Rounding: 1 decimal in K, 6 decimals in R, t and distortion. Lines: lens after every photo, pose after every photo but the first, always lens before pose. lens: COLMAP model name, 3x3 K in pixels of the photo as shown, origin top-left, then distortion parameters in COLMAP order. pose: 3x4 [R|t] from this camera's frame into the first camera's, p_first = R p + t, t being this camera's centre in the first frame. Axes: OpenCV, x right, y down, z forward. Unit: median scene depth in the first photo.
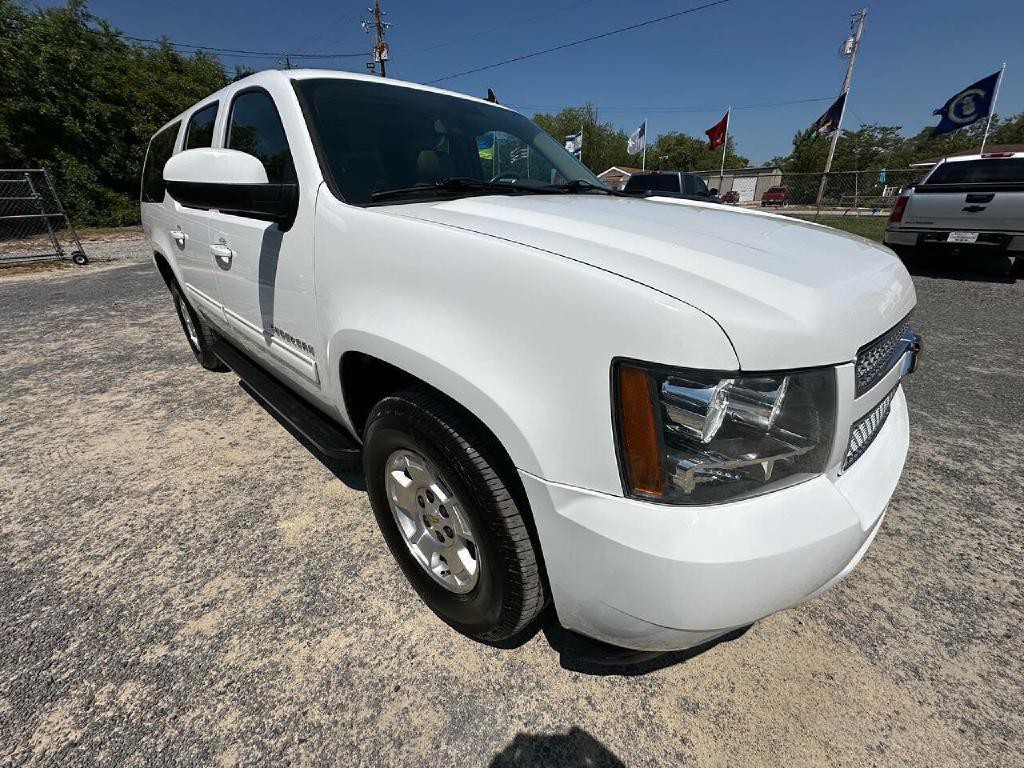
lens RADIAL K [[408.3, 0, 513.3], [0, 408.3, 383.4], [0, 0, 1]] dist [-0.003502, 0.000811]
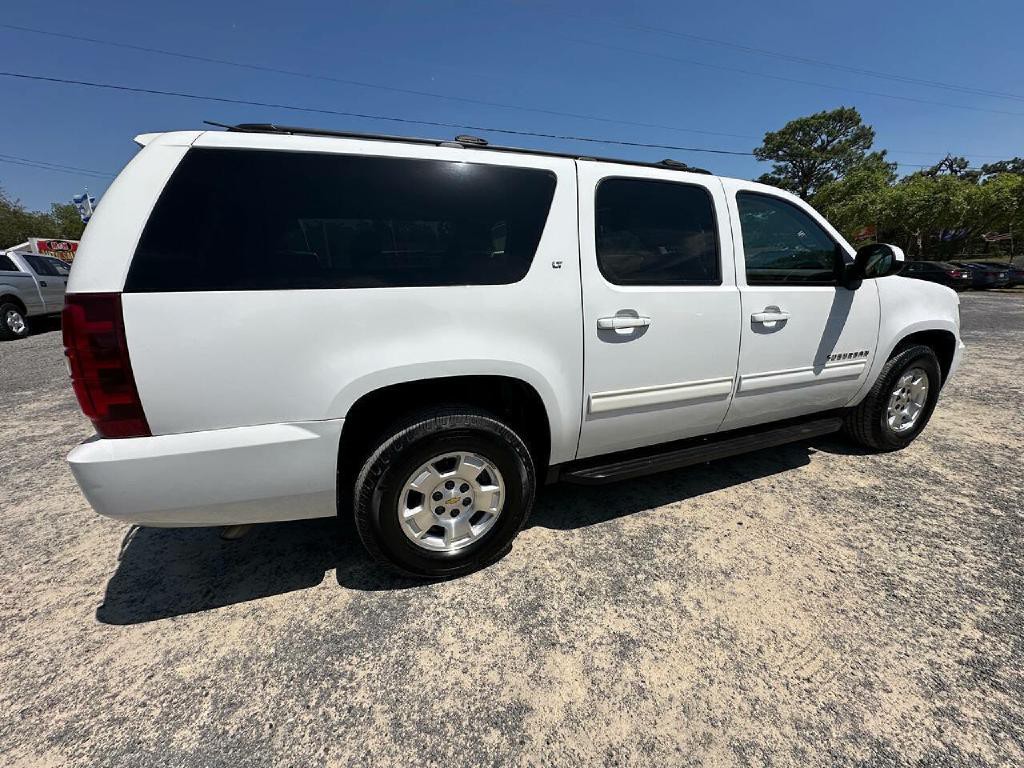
lens RADIAL K [[408.3, 0, 513.1], [0, 408.3, 382.1], [0, 0, 1]] dist [-0.003502, 0.000811]
pose [[0.419241, -0.240358, 0.875480, -2.344520], [0.387686, 0.919371, 0.066756, -0.584240], [-0.820936, 0.311425, 0.478622, 1.259171]]
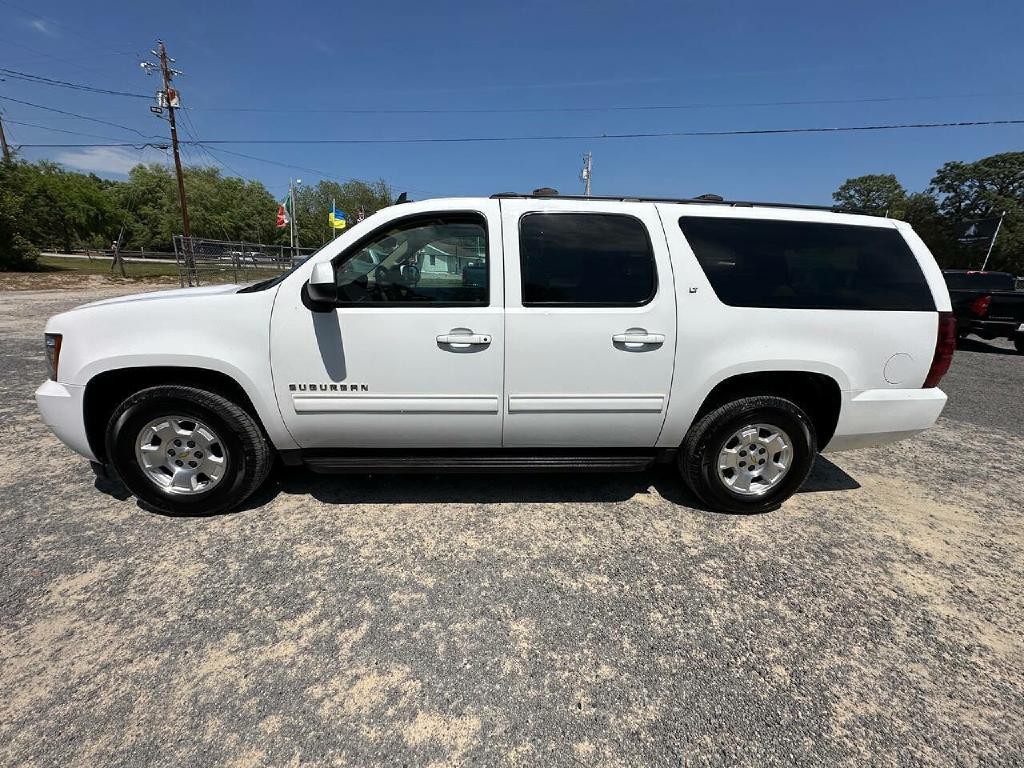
lens RADIAL K [[408.3, 0, 514.1], [0, 408.3, 382.5], [0, 0, 1]] dist [-0.003502, 0.000811]
pose [[0.878394, -0.081125, 0.471001, -1.715672], [0.147912, 0.983250, -0.106494, 0.014795], [-0.454473, 0.163211, 0.875681, -0.225083]]
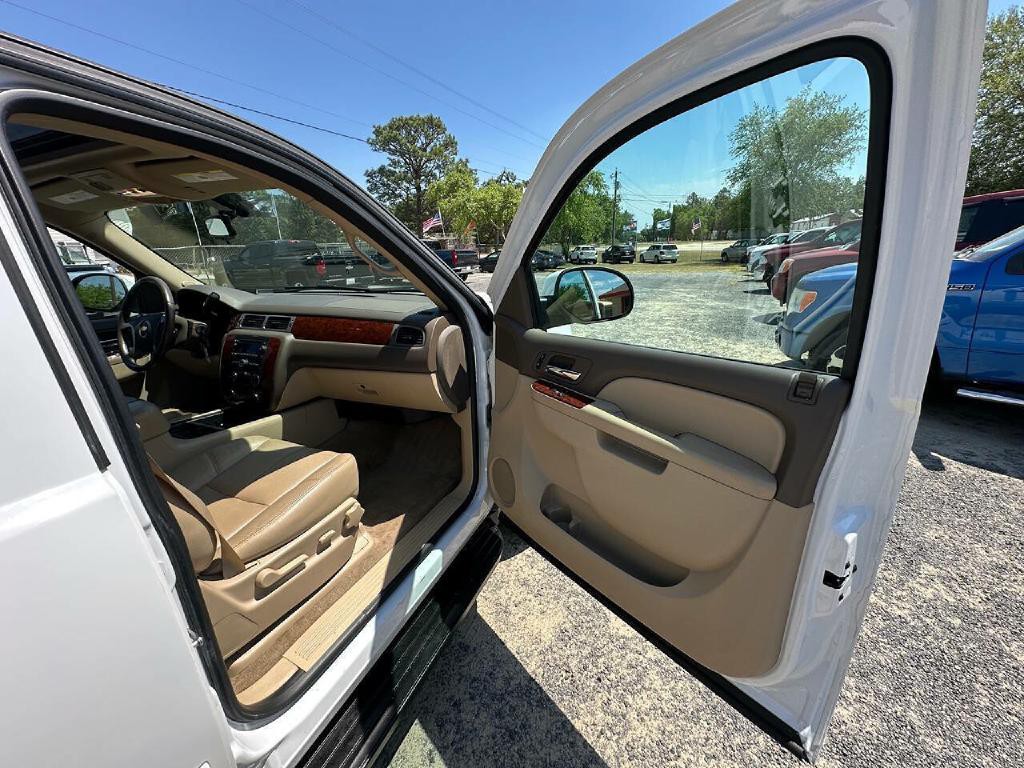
lens RADIAL K [[408.3, 0, 517.3], [0, 408.3, 380.9], [0, 0, 1]] dist [-0.003502, 0.000811]
pose [[-0.352412, -0.273523, 0.894981, -1.265666], [0.411911, 0.813381, 0.410781, -0.568004], [-0.840318, 0.513417, -0.173978, 0.955885]]
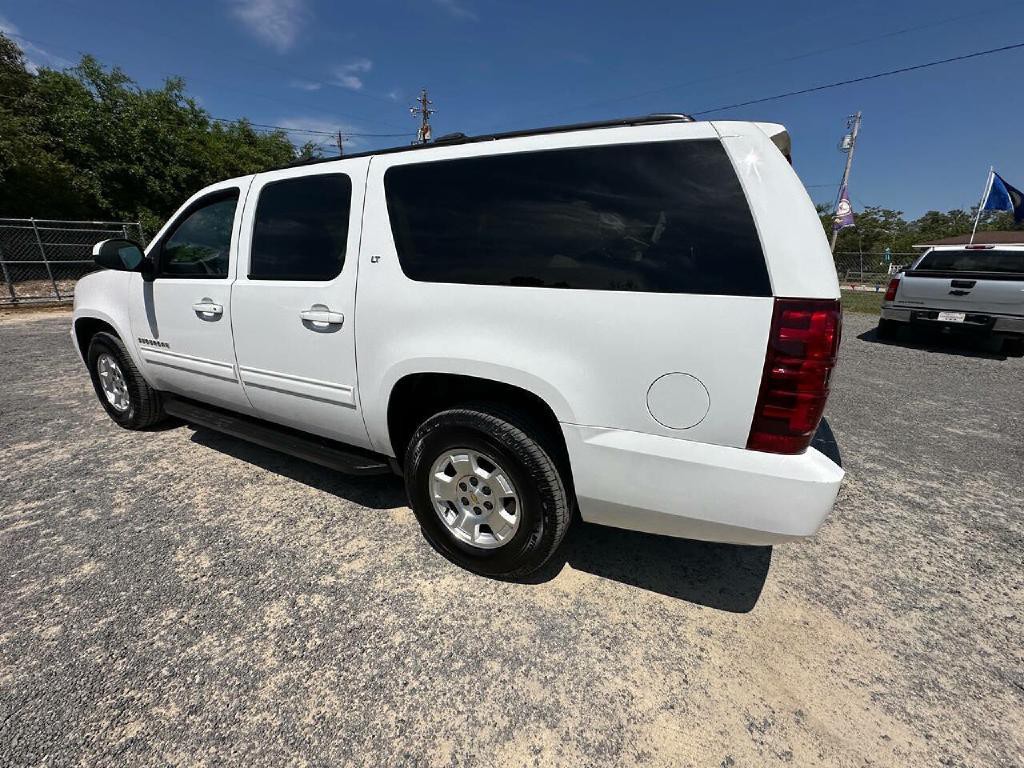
lens RADIAL K [[408.3, 0, 513.8], [0, 408.3, 384.5], [0, 0, 1]] dist [-0.003502, 0.000811]
pose [[0.998369, 0.050448, -0.026714, -0.163866], [-0.053421, 0.990625, -0.125729, 0.094414], [0.020120, 0.126951, 0.991705, -0.364179]]
